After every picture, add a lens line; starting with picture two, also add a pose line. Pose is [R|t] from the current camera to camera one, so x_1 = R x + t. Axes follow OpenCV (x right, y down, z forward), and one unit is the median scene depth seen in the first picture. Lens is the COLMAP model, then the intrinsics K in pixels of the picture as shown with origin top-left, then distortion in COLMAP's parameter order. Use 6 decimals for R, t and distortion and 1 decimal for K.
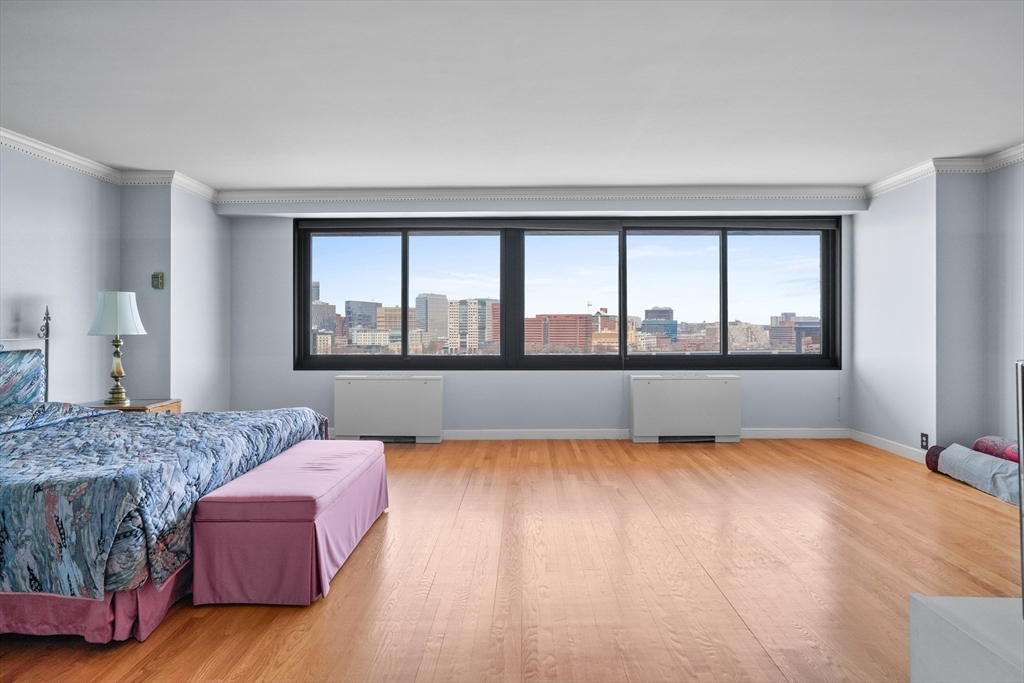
lens RADIAL K [[609.8, 0, 515.4], [0, 609.8, 336.6], [0, 0, 1]] dist [-0.002866, 0.004843]
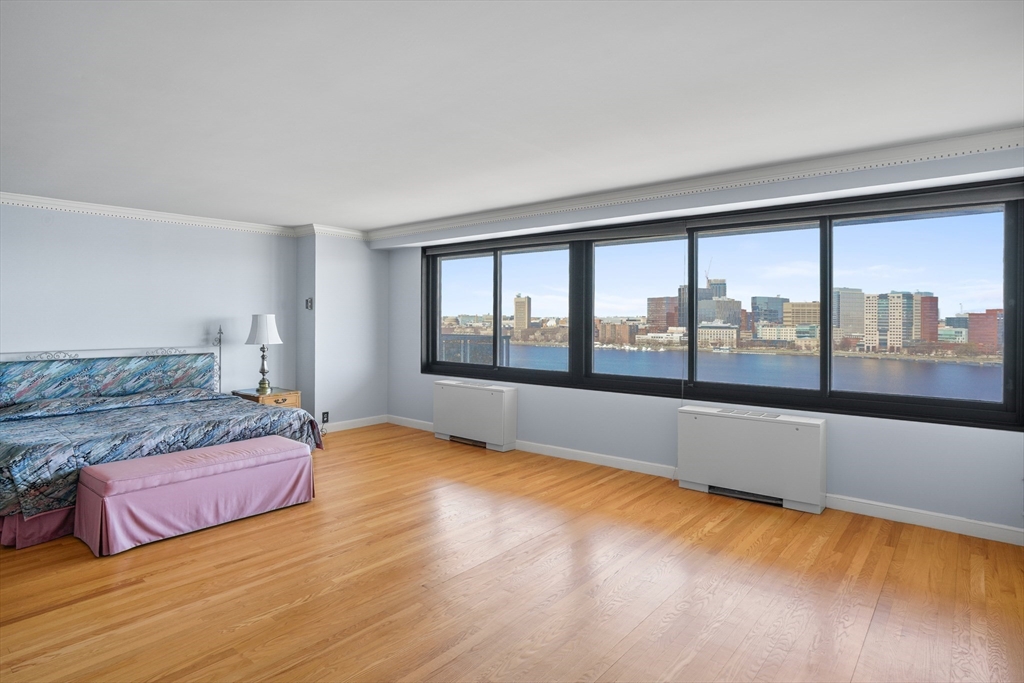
lens RADIAL K [[560.5, 0, 504.9], [0, 560.5, 337.9], [0, 0, 1]] dist [-0.018857, 0.005856]
pose [[0.776432, 0.026995, -0.629623, 0.491699], [-0.018478, 0.999628, 0.020073, -0.042301], [0.629930, -0.003951, 0.776642, 0.257035]]
